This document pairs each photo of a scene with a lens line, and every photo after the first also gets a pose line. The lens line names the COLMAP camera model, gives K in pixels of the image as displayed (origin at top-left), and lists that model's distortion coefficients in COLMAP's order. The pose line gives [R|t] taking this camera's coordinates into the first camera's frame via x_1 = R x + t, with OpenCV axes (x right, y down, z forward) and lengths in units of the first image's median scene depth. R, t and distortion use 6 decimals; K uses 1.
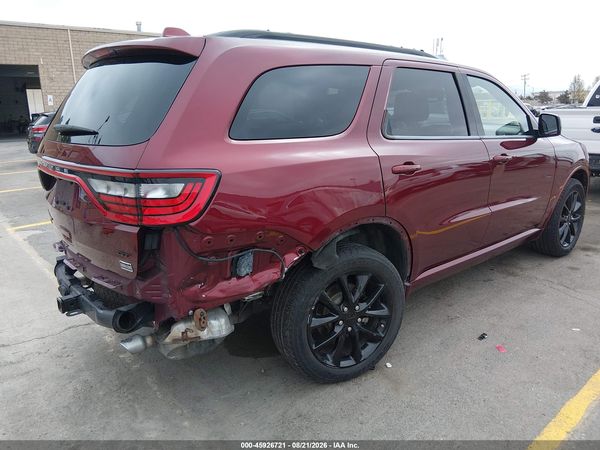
lens RADIAL K [[456.6, 0, 298.1], [0, 456.6, 227.5], [0, 0, 1]] dist [0.028258, -0.050366]
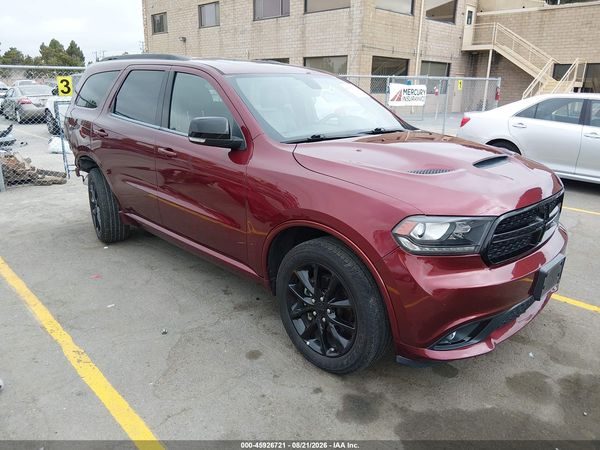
lens RADIAL K [[456.6, 0, 297.1], [0, 456.6, 226.1], [0, 0, 1]] dist [0.028258, -0.050366]
pose [[0.058018, 0.310951, -0.948654, 1.433022], [-0.269377, 0.919883, 0.285046, -0.351929], [0.961286, 0.239007, 0.137133, 1.121912]]
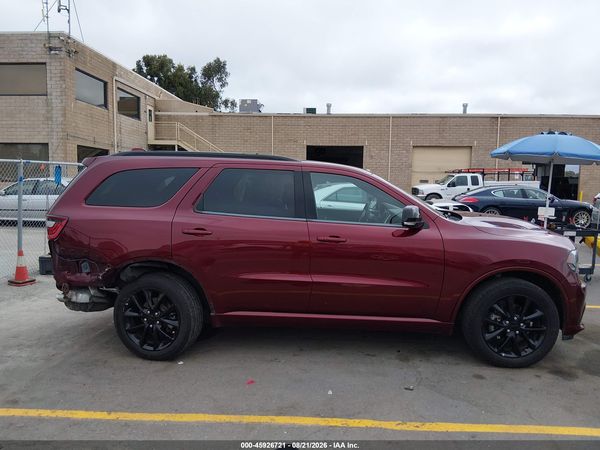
lens RADIAL K [[456.6, 0, 301.6], [0, 456.6, 226.2], [0, 0, 1]] dist [0.028258, -0.050366]
pose [[0.736333, 0.098509, -0.669411, 1.120718], [-0.200193, 0.976768, -0.076468, -0.074165], [0.646326, 0.190317, 0.738947, 0.060155]]
